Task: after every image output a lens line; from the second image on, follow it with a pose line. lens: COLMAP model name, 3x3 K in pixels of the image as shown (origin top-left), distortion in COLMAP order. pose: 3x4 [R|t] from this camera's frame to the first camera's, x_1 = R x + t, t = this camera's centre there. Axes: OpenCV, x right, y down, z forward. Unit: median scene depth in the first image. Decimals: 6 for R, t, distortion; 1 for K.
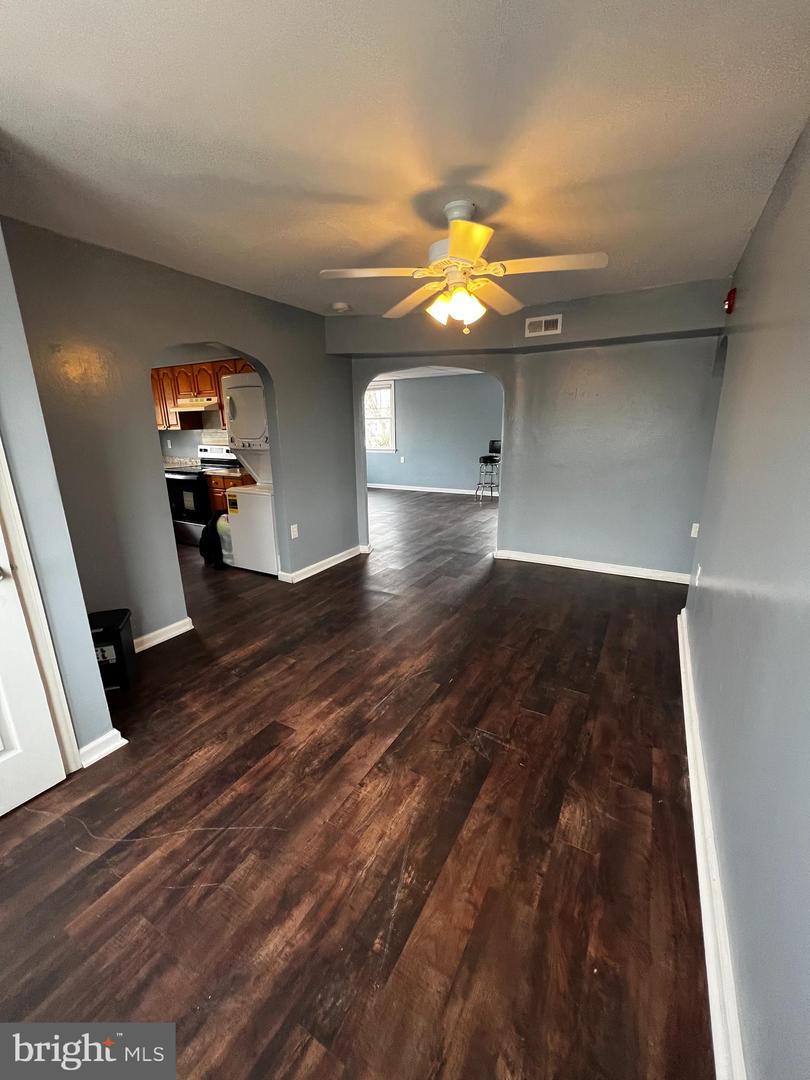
lens RADIAL K [[432.0, 0, 402.5], [0, 432.0, 538.0], [0, 0, 1]] dist [0.001675, -0.000227]
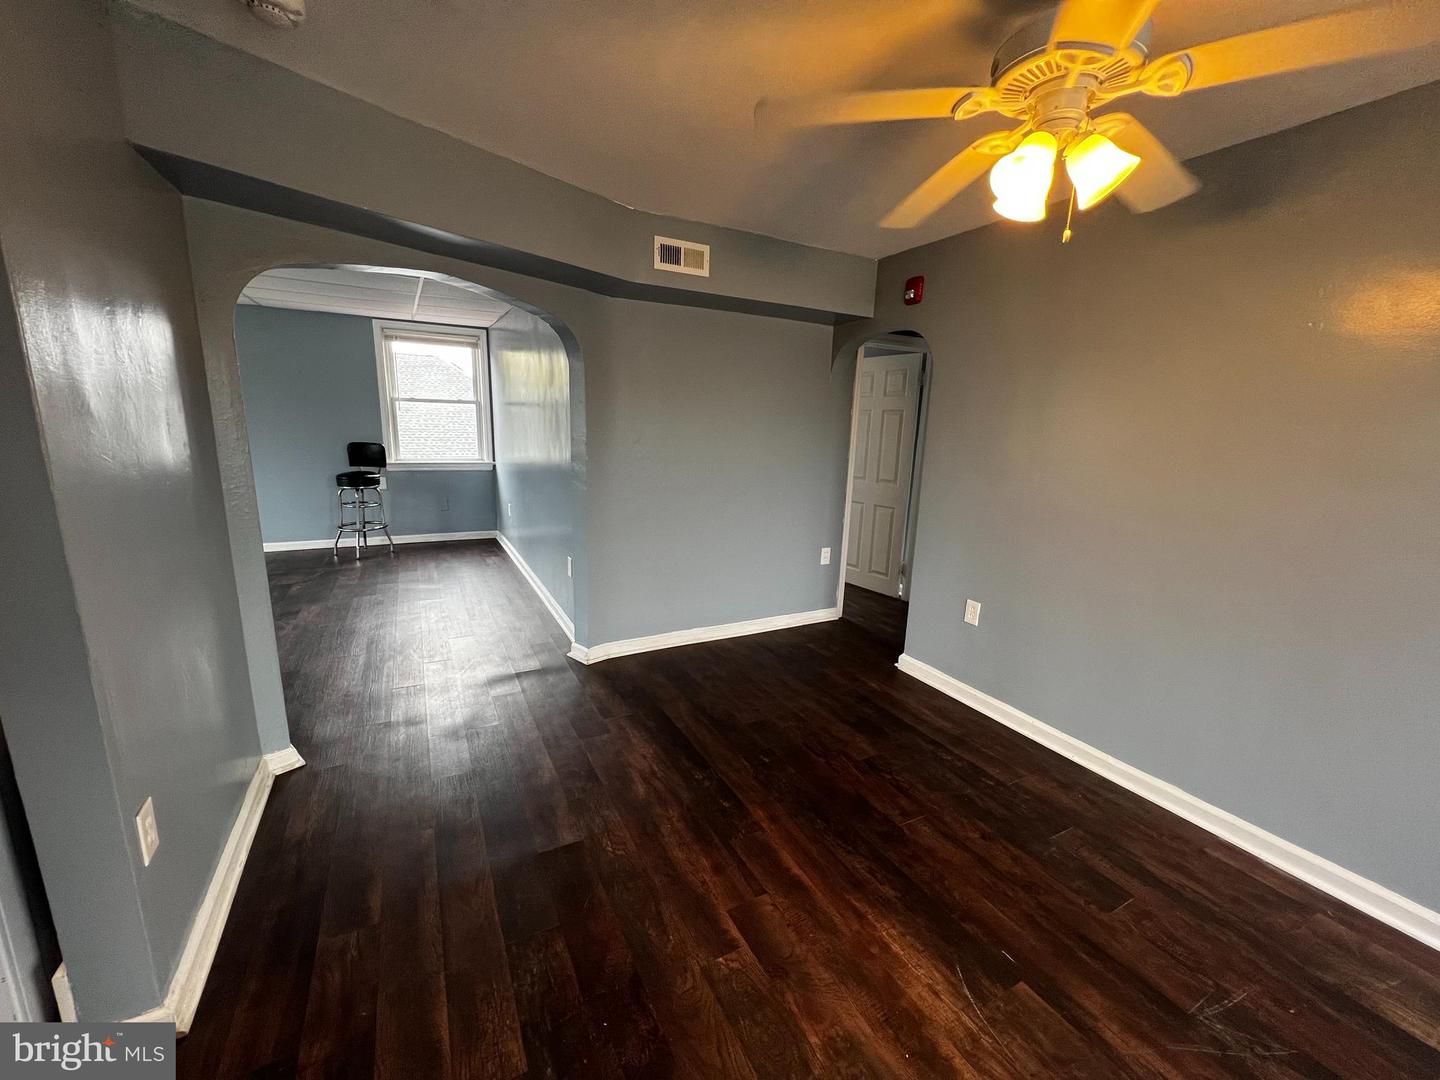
lens RADIAL K [[576.0, 0, 717.4], [0, 576.0, 542.7], [0, 0, 1]] dist [0.001675, -0.000227]
pose [[0.526893, -0.148920, 0.836783, -0.353281], [0.181312, 0.981562, 0.060520, -0.148341], [-0.830367, 0.119831, 0.544179, 0.574720]]
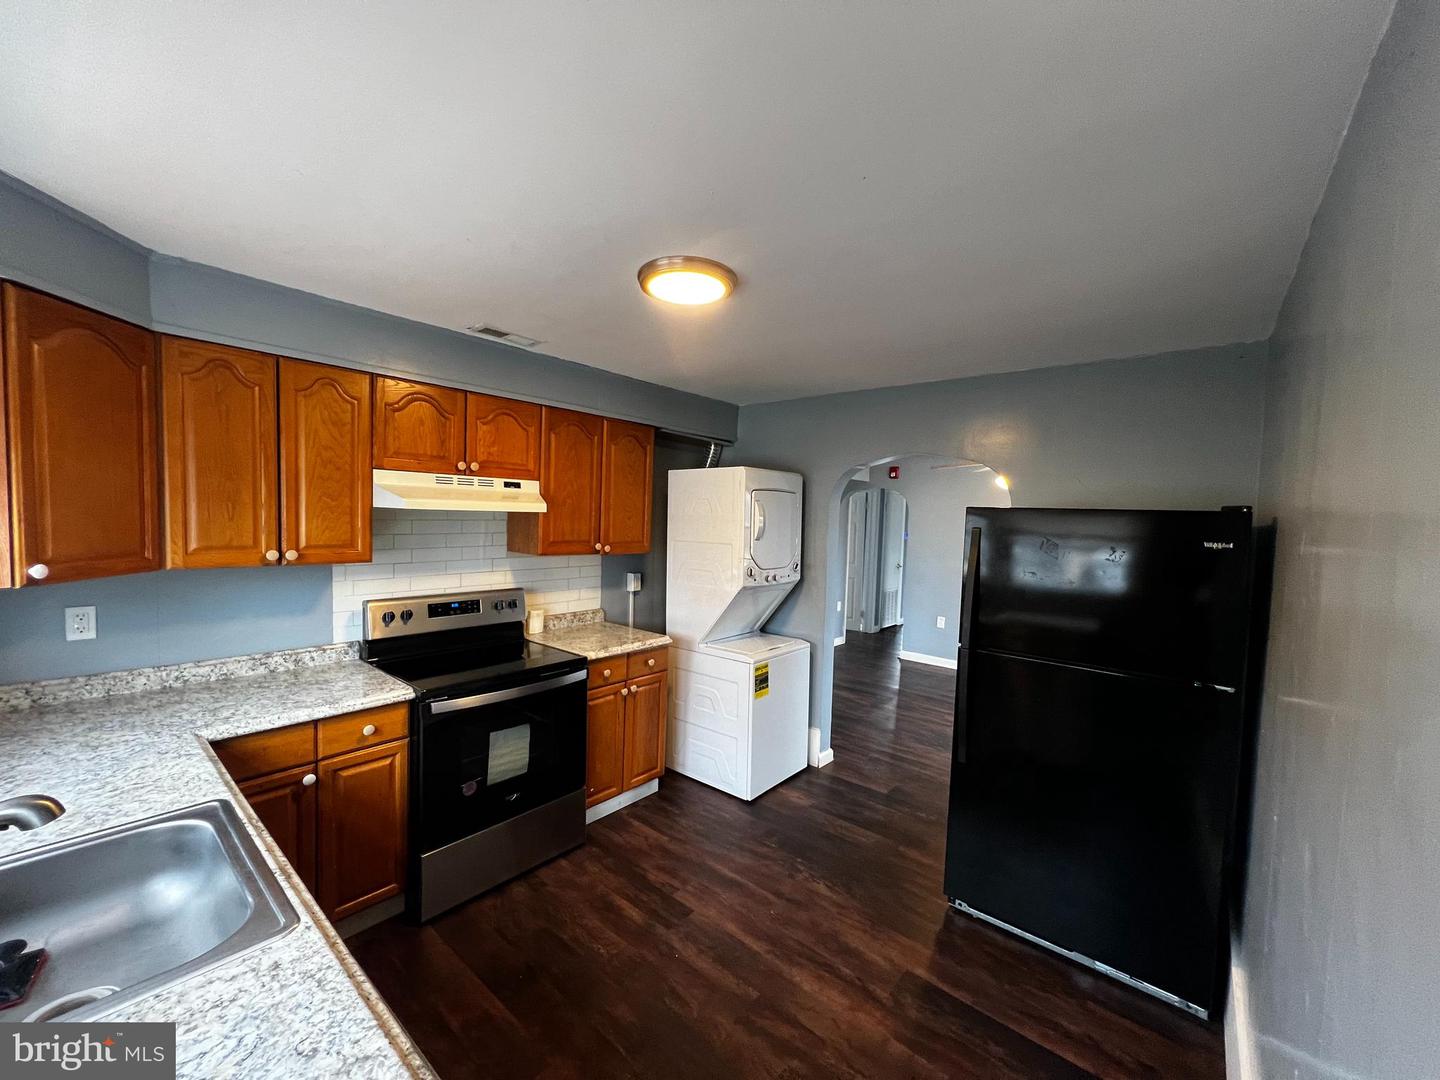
lens RADIAL K [[576.0, 0, 717.4], [0, 576.0, 542.7], [0, 0, 1]] dist [0.001675, -0.000227]
pose [[0.180669, -0.031081, 0.983053, -1.308890], [0.221765, 0.975050, -0.009929, -0.300633], [-0.958217, 0.219800, 0.183054, 0.999280]]
